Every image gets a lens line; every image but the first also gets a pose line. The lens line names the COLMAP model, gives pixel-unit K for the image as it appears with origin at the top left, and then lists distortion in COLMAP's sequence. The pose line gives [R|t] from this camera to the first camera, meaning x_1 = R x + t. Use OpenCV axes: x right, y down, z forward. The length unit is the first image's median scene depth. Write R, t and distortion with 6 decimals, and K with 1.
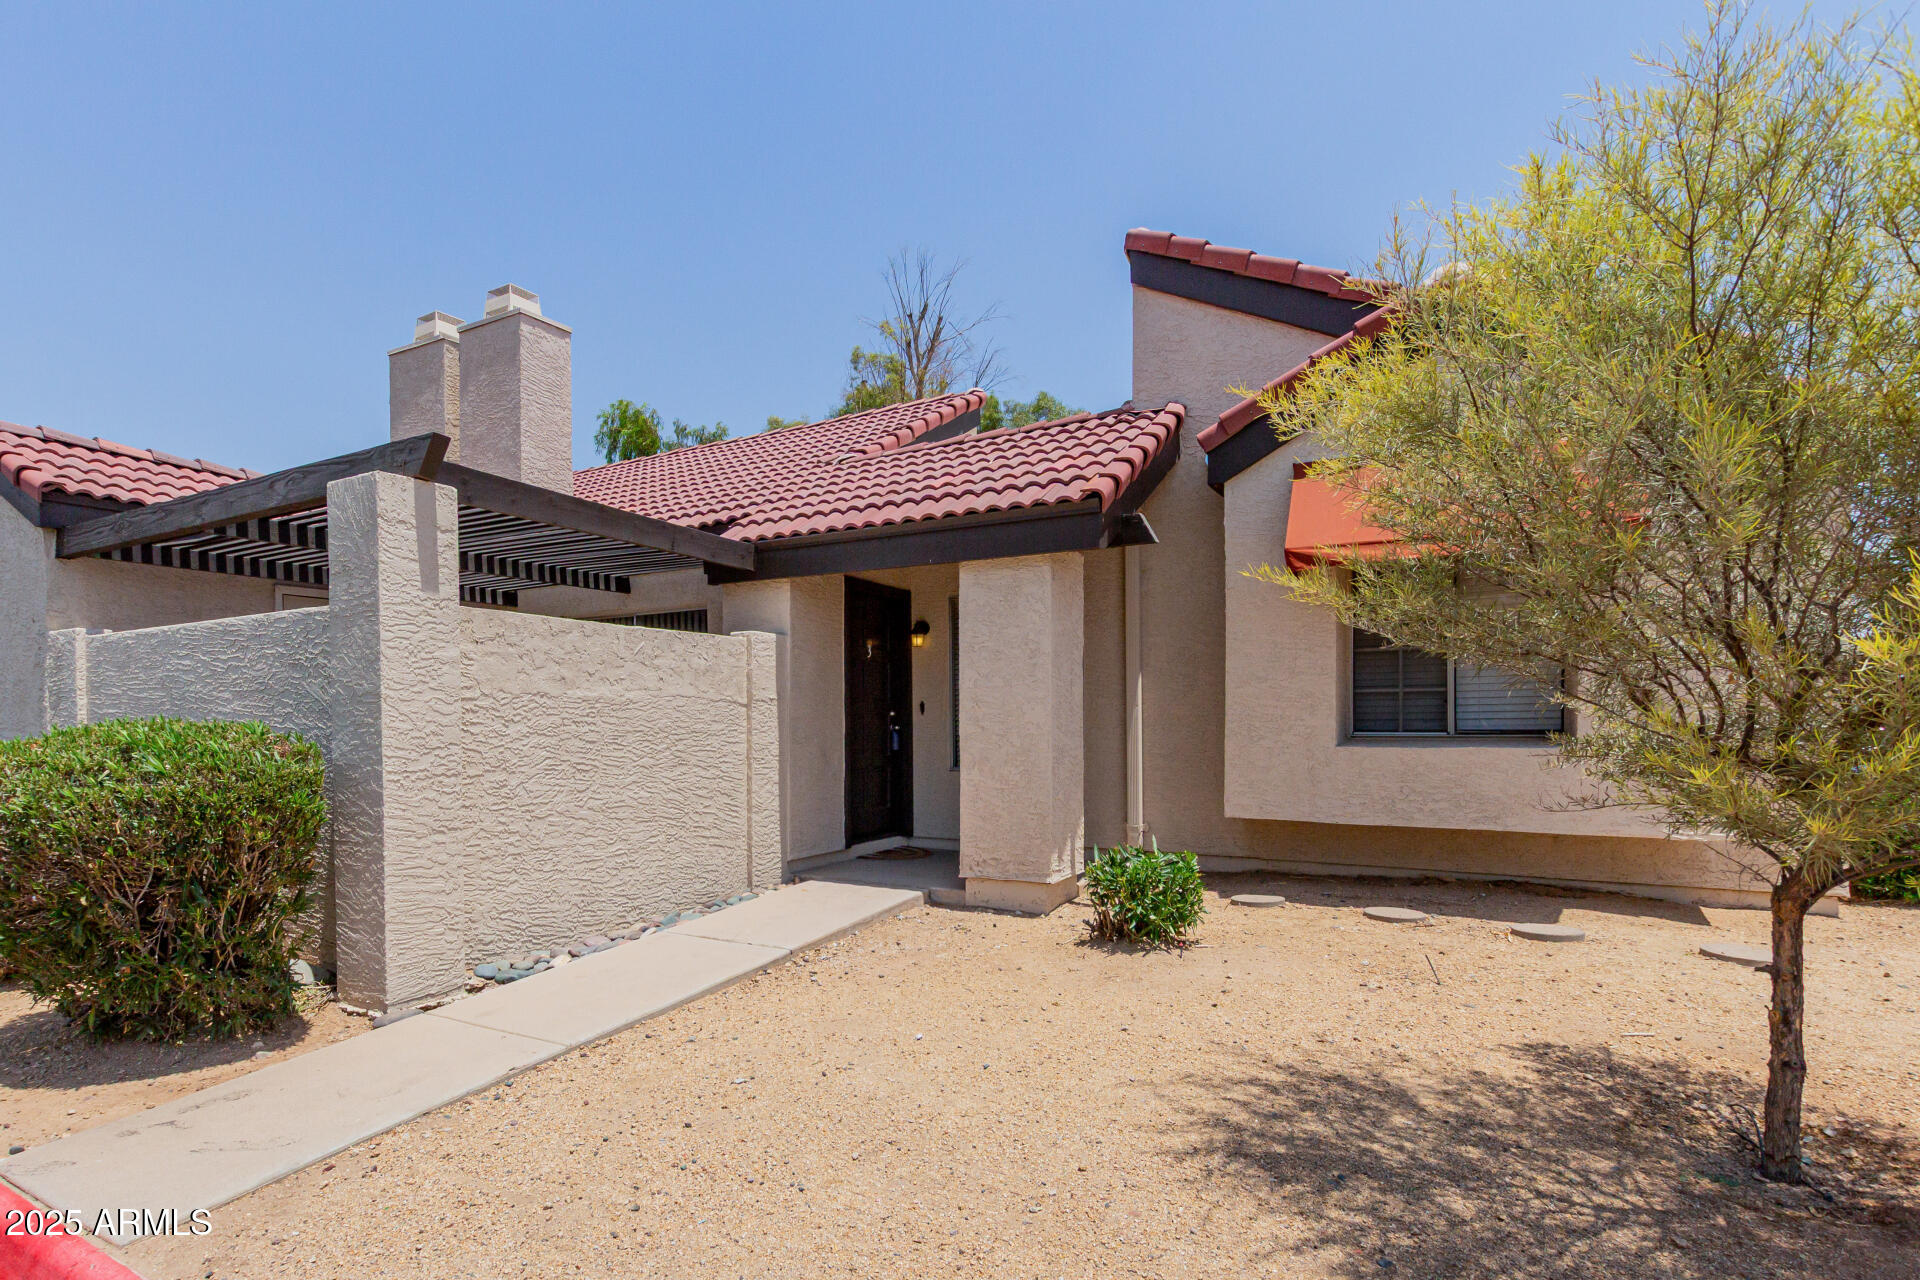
lens RADIAL K [[979.2, 0, 880.2], [0, 979.2, 724.2], [0, 0, 1]] dist [0.004338, 0.000073]
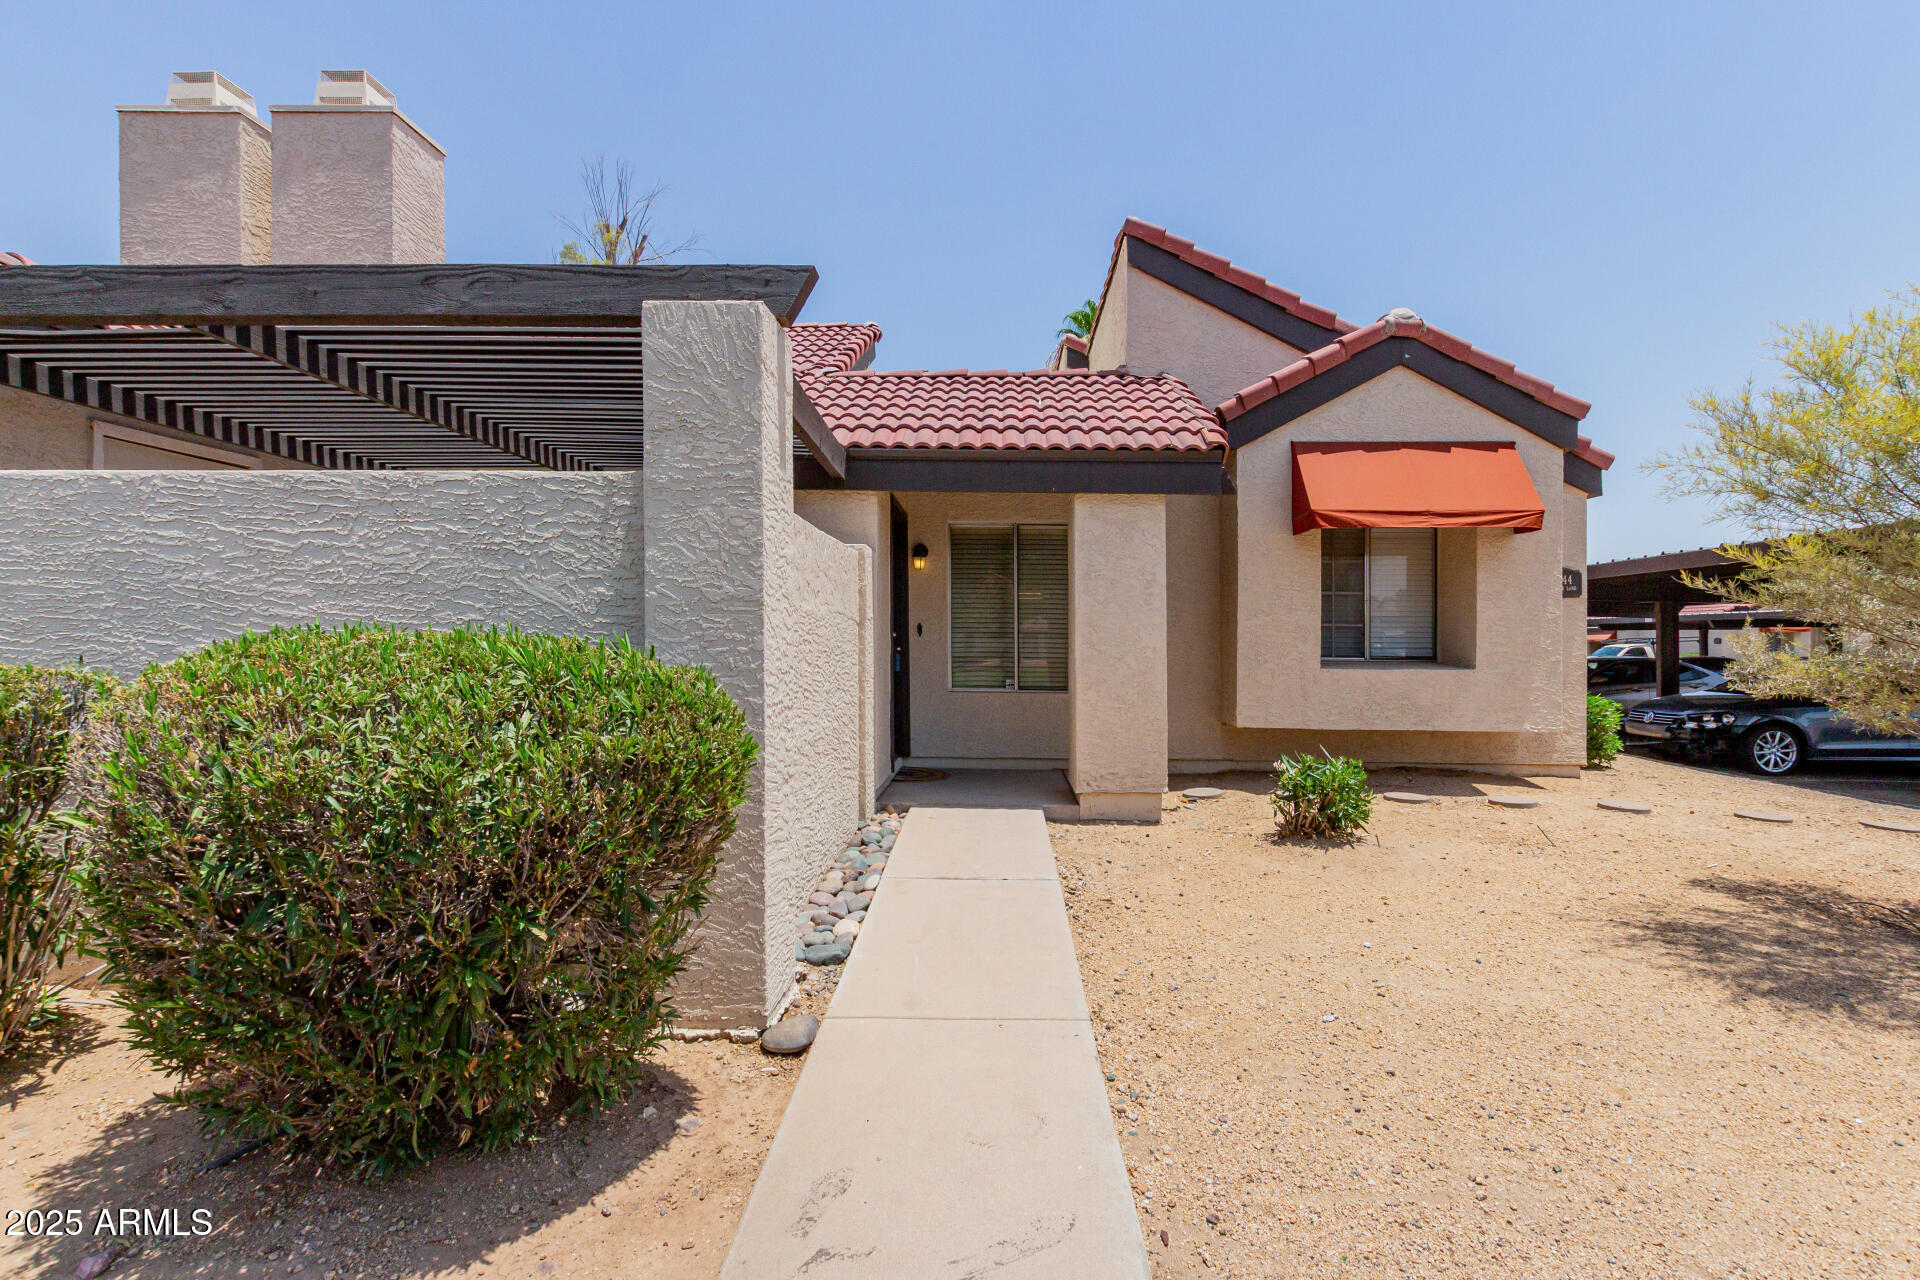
lens RADIAL K [[887.5, 0, 955.0], [0, 887.5, 644.6], [0, 0, 1]] dist [0.004492, -0.000852]
pose [[0.862123, 0.013177, 0.506528, -0.517292], [-0.013245, 0.999906, -0.003468, 0.001939], [-0.506526, -0.003719, 0.862216, 0.245558]]
